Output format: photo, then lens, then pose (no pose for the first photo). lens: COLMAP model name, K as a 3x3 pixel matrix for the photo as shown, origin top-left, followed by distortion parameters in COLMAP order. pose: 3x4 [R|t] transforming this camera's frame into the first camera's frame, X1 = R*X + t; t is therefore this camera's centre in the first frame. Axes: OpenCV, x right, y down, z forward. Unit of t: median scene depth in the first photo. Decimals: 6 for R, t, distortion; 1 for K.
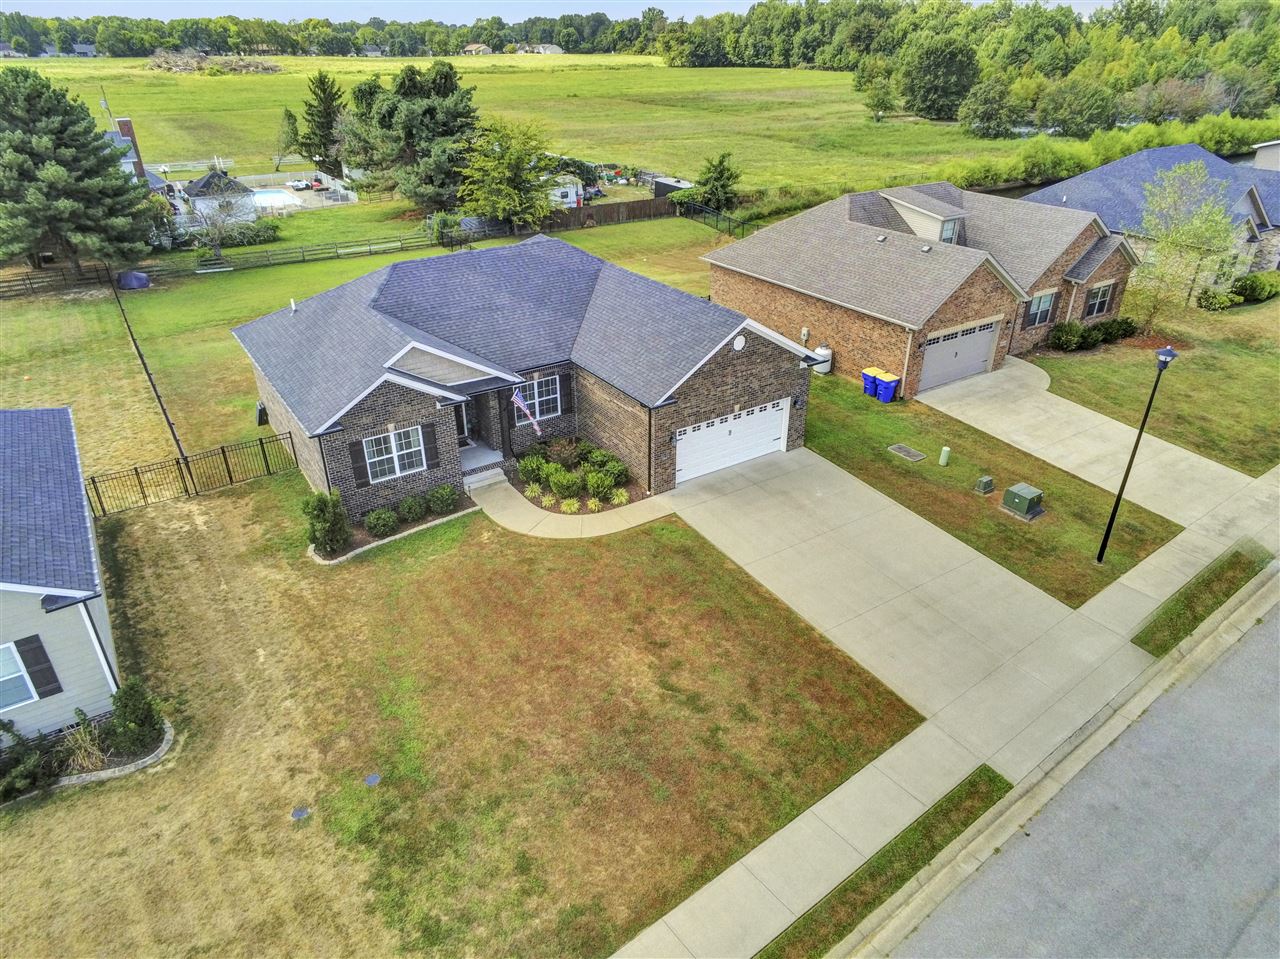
lens RADIAL K [[839.4, 0, 640.0], [0, 839.4, 479.5], [0, 0, 1]] dist [0.000653, -0.000730]
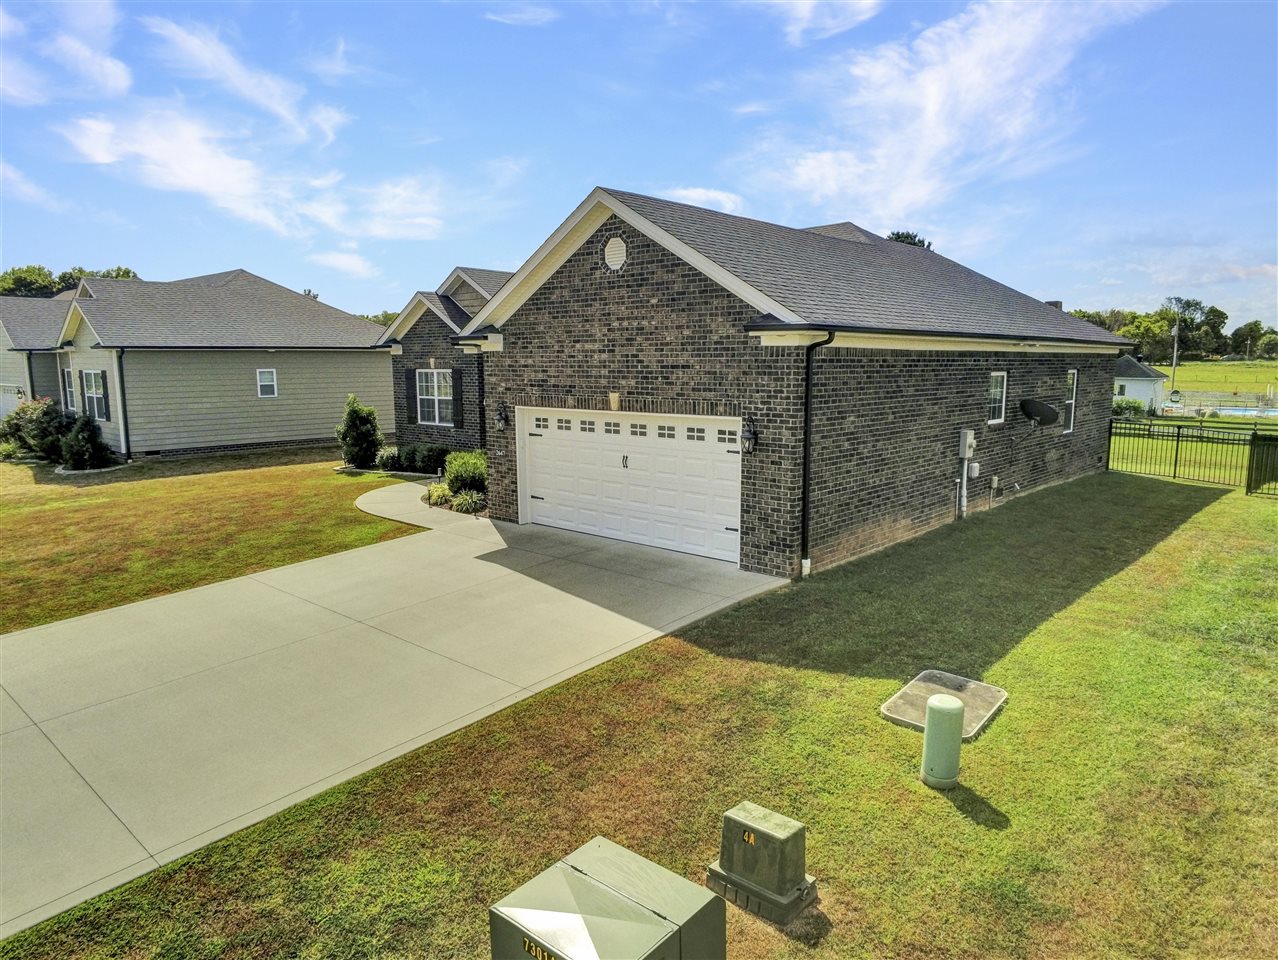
lens RADIAL K [[833.9, 0, 641.3], [0, 833.9, 476.9], [0, 0, 1]] dist [-0.001984, 0.001504]
pose [[0.245720, 0.136061, -0.959744, 0.609591], [-0.457056, 0.889392, 0.009069, -0.061142], [0.854823, 0.436428, 0.280729, 0.951384]]
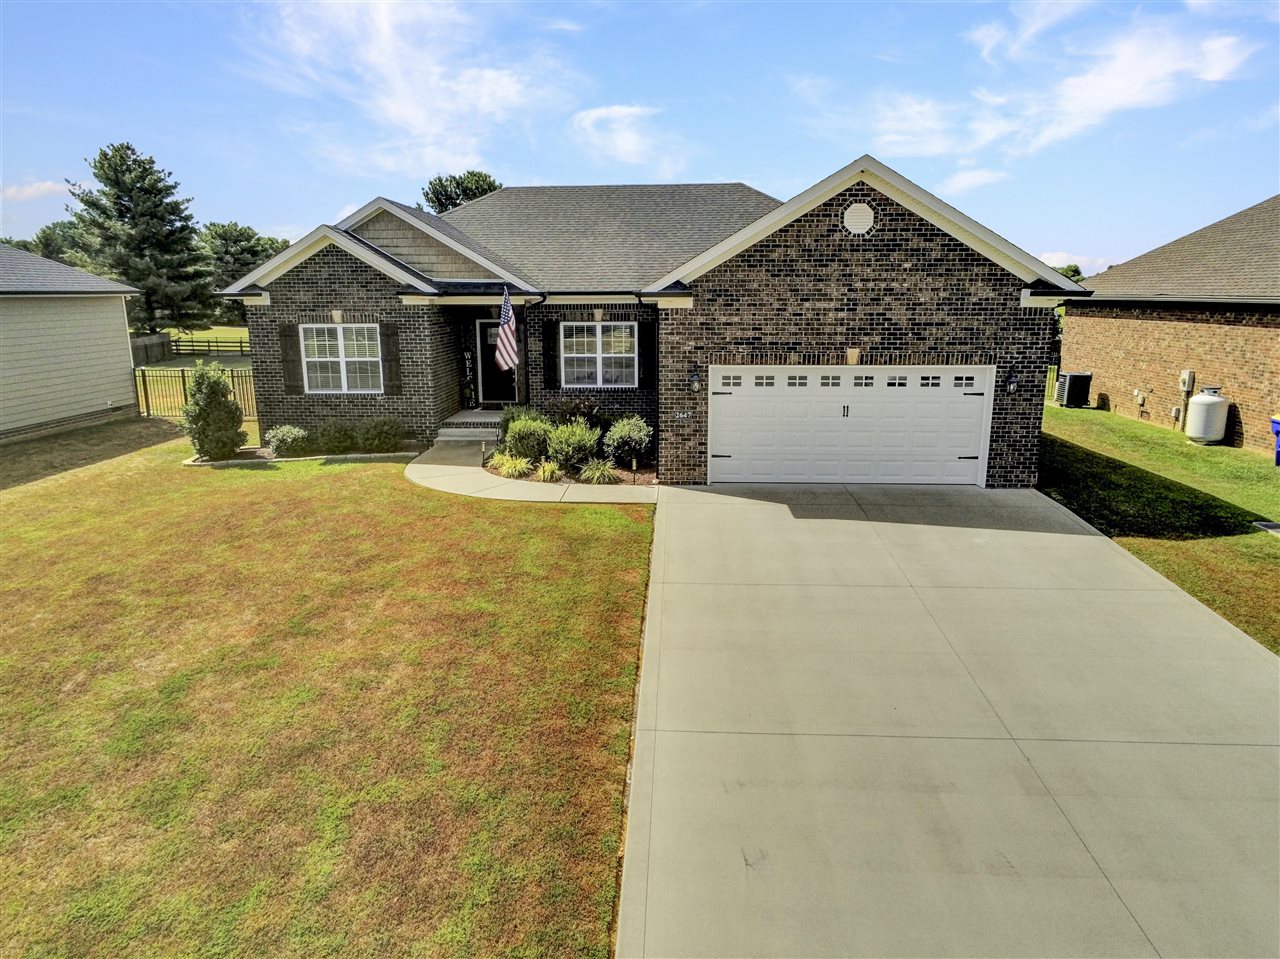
lens RADIAL K [[835.2, 0, 642.3], [0, 835.2, 476.4], [0, 0, 1]] dist [-0.001984, 0.001504]
pose [[0.808321, 0.127636, -0.574740, 0.332887], [-0.279264, 0.942528, -0.183448, 0.121485], [0.518294, 0.308789, 0.797509, 0.578964]]
